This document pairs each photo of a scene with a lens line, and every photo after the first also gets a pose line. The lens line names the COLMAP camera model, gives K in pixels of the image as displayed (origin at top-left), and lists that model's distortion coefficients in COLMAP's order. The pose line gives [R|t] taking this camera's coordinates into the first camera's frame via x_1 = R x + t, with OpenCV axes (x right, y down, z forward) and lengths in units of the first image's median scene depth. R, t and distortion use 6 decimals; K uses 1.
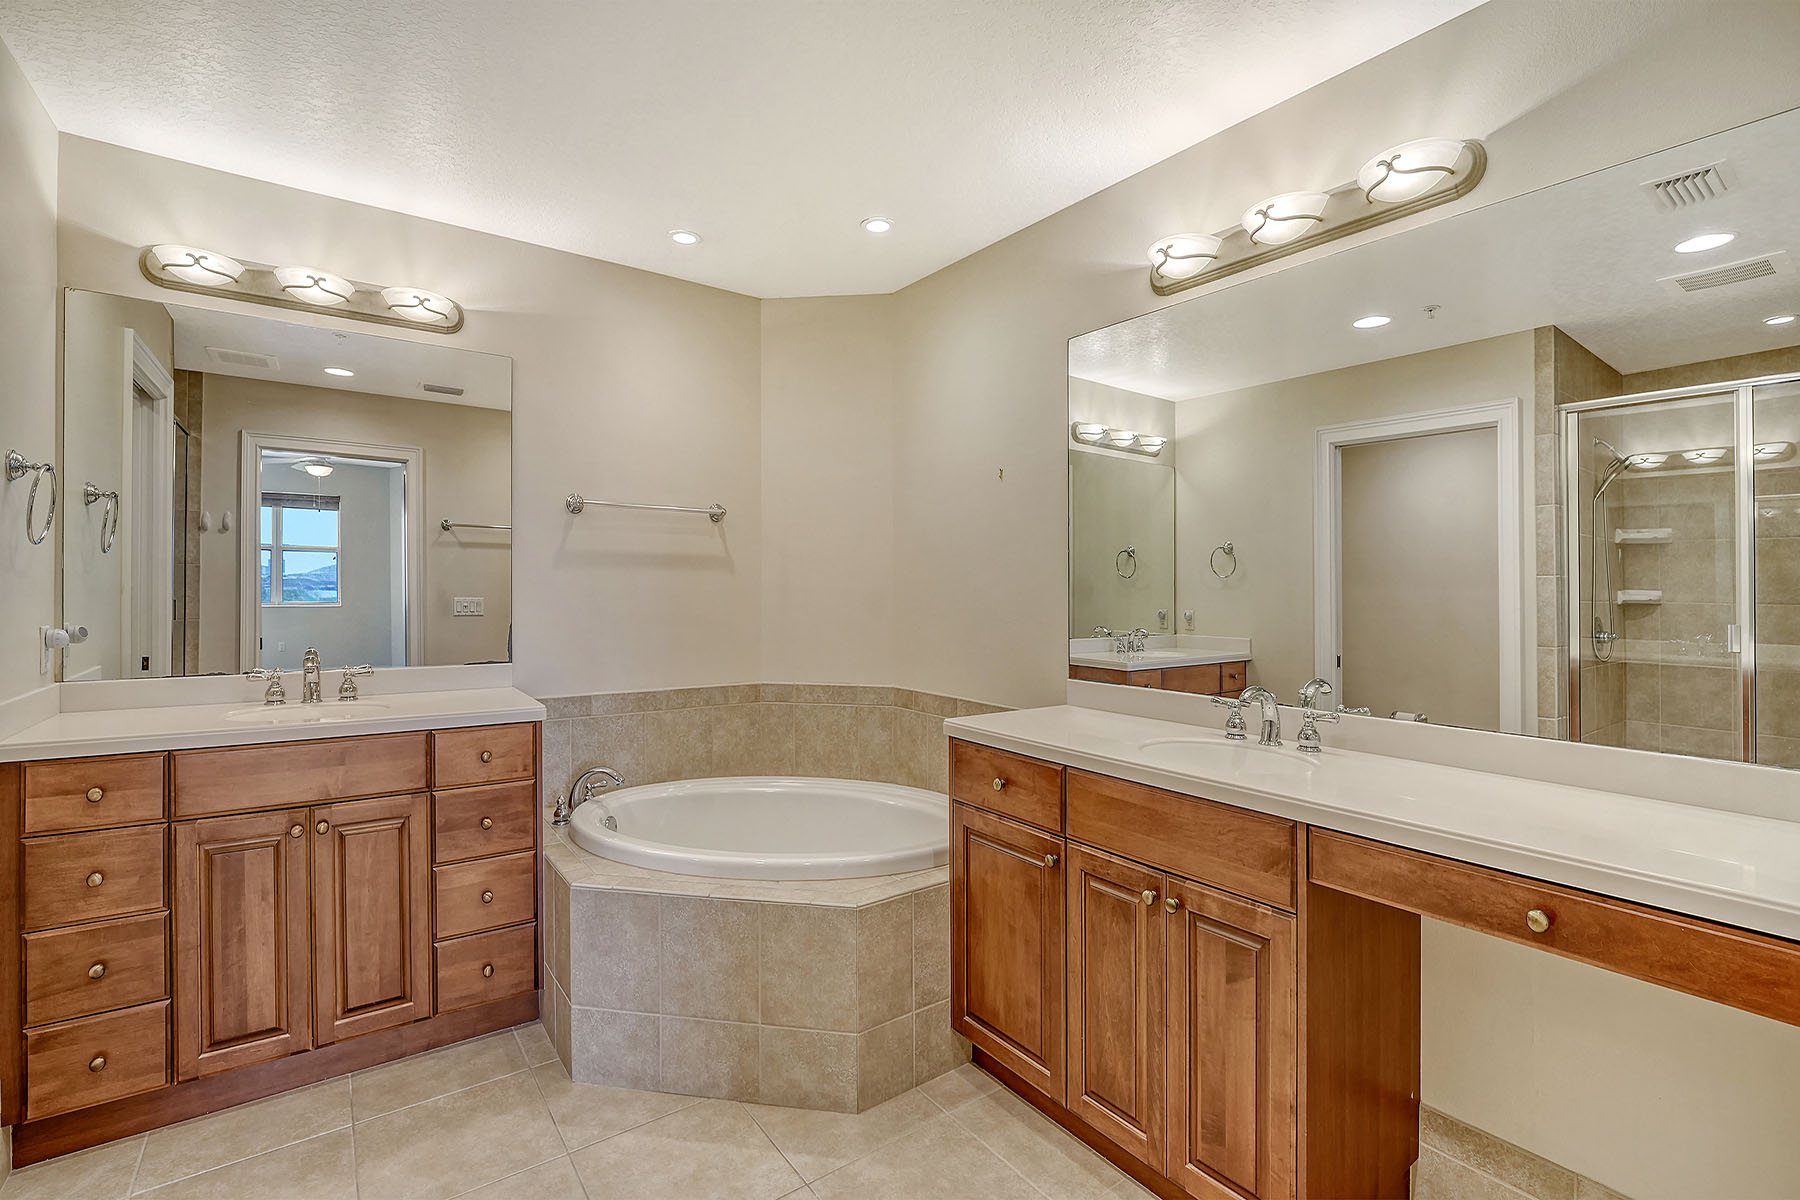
lens RADIAL K [[762.3, 0, 891.1], [0, 762.3, 587.5], [0, 0, 1]] dist [-0.000402, -0.002112]
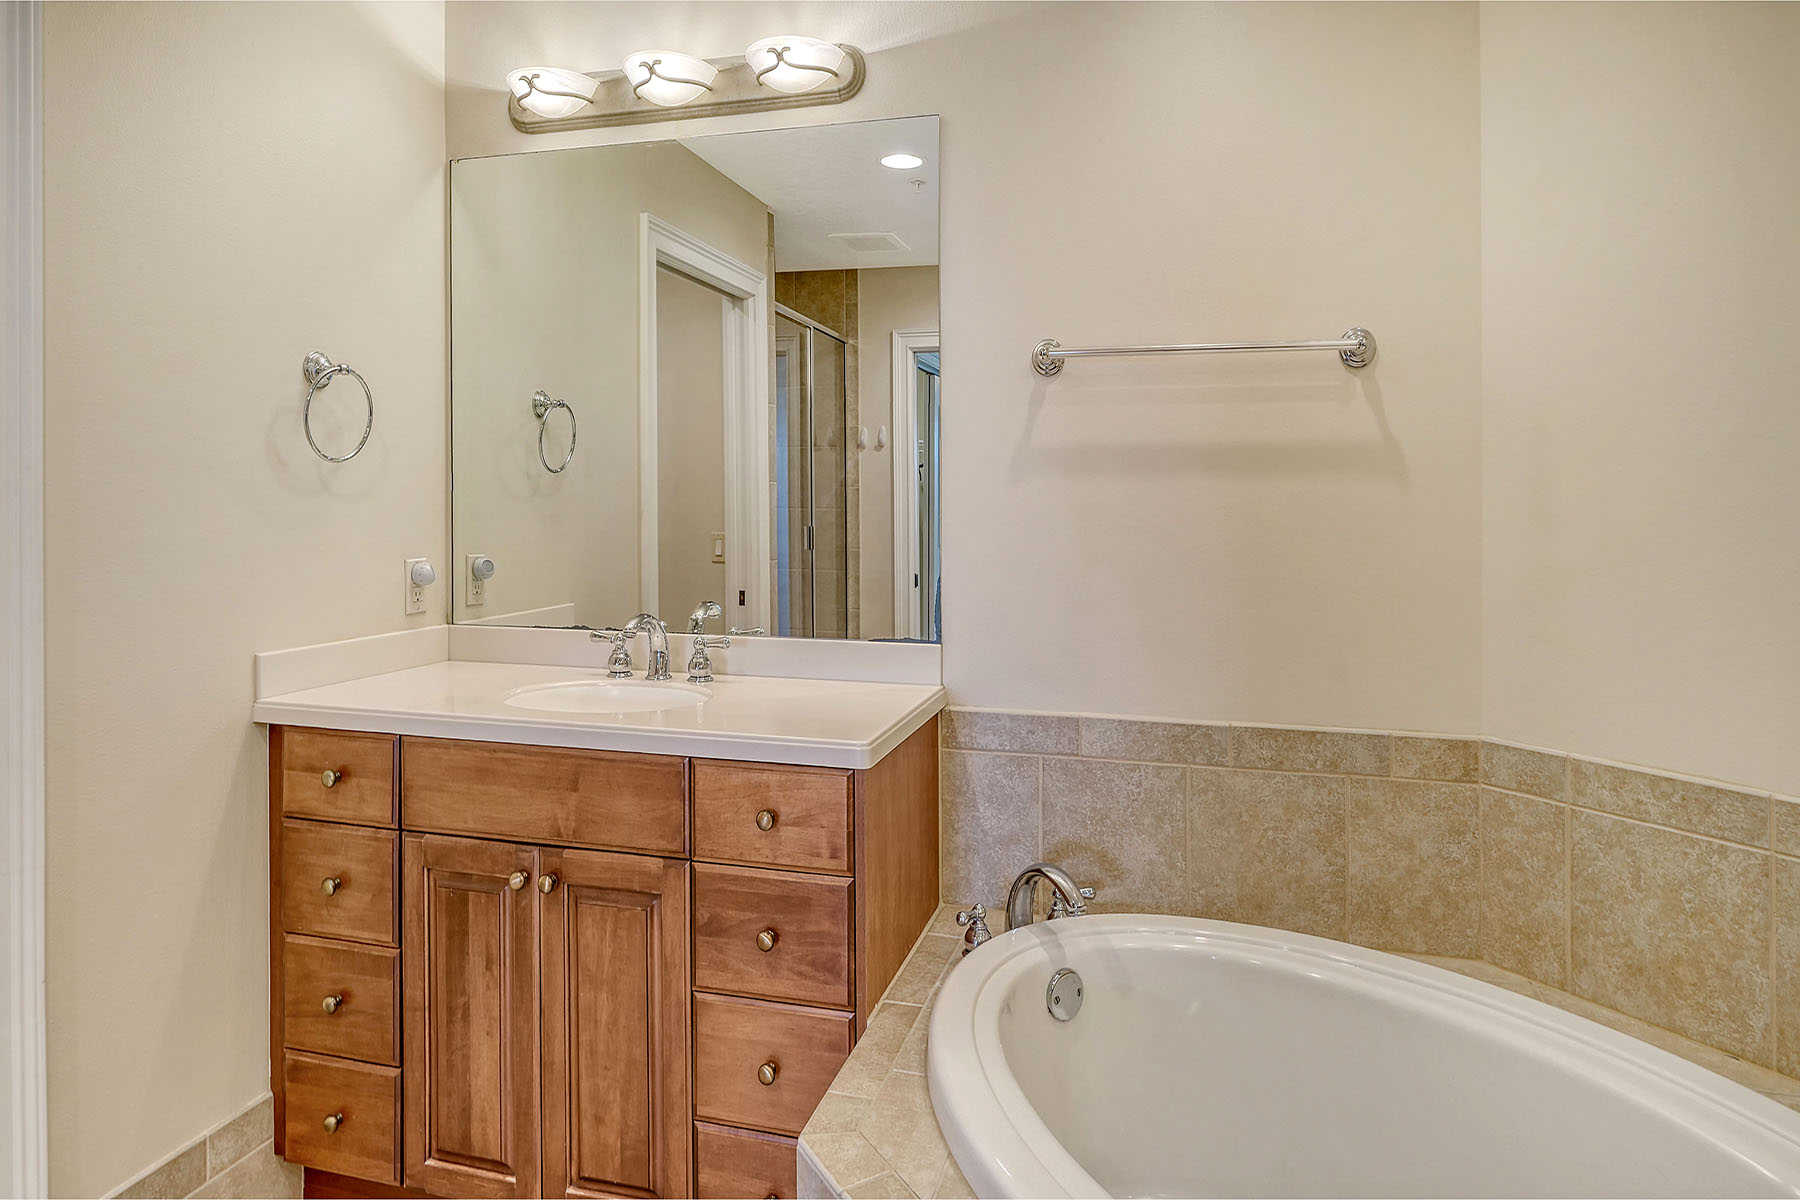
lens RADIAL K [[1003.4, 0, 935.5], [0, 1003.4, 514.6], [0, 0, 1]] dist [0.000469, -0.002139]
pose [[0.626717, 0.001412, -0.779246, 0.115038], [-0.000083, 0.999998, 0.001746, -0.001072], [0.779247, -0.001030, 0.626716, 0.646352]]
